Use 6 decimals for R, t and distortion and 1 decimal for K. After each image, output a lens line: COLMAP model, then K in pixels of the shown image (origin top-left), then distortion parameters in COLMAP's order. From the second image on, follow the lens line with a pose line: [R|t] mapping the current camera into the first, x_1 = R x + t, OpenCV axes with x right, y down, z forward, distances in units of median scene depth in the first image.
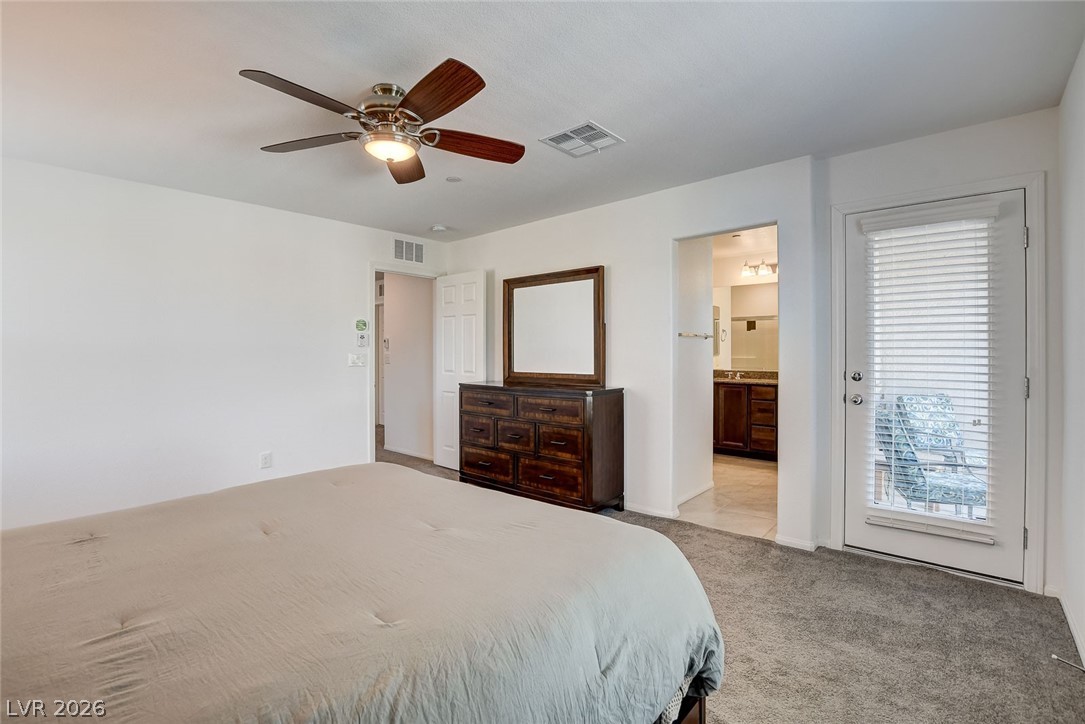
lens RADIAL K [[475.5, 0, 539.1], [0, 475.5, 352.5], [0, 0, 1]] dist [-0.014305, 0.000310]
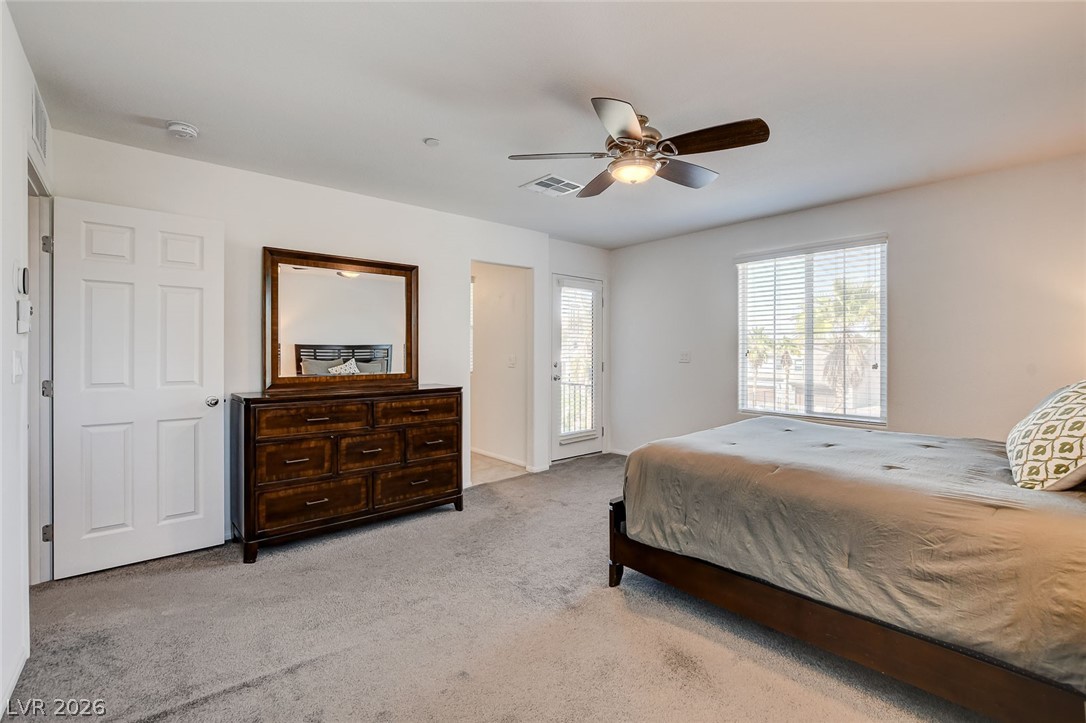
lens RADIAL K [[481.9, 0, 540.7], [0, 481.9, 358.3], [0, 0, 1]] dist [-0.032885, 0.006497]
pose [[0.143321, -0.009758, 0.989628, -0.852251], [0.004273, 0.999948, 0.009240, 0.006242], [-0.989667, 0.002905, 0.143355, 0.590313]]
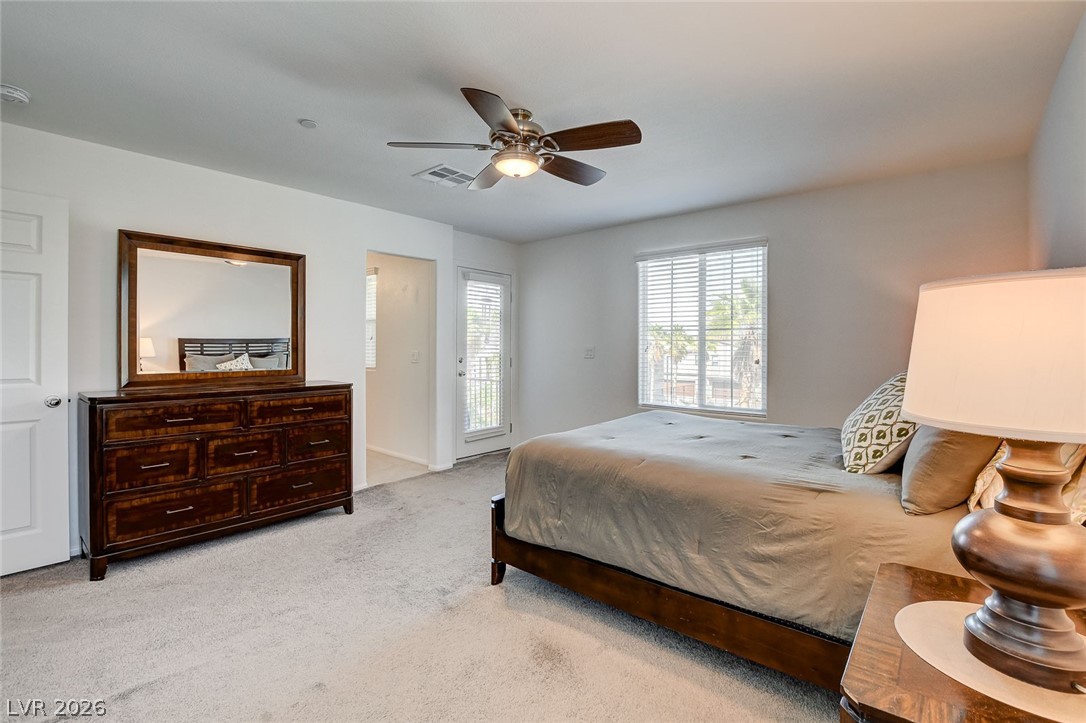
lens RADIAL K [[488.9, 0, 544.9], [0, 488.9, 355.5], [0, 0, 1]] dist [-0.048183, 0.007335]
pose [[-0.007565, -0.013145, 0.999885, -0.844493], [0.001032, 0.999913, 0.013153, 0.006457], [-0.999971, 0.001132, -0.007551, 0.523107]]
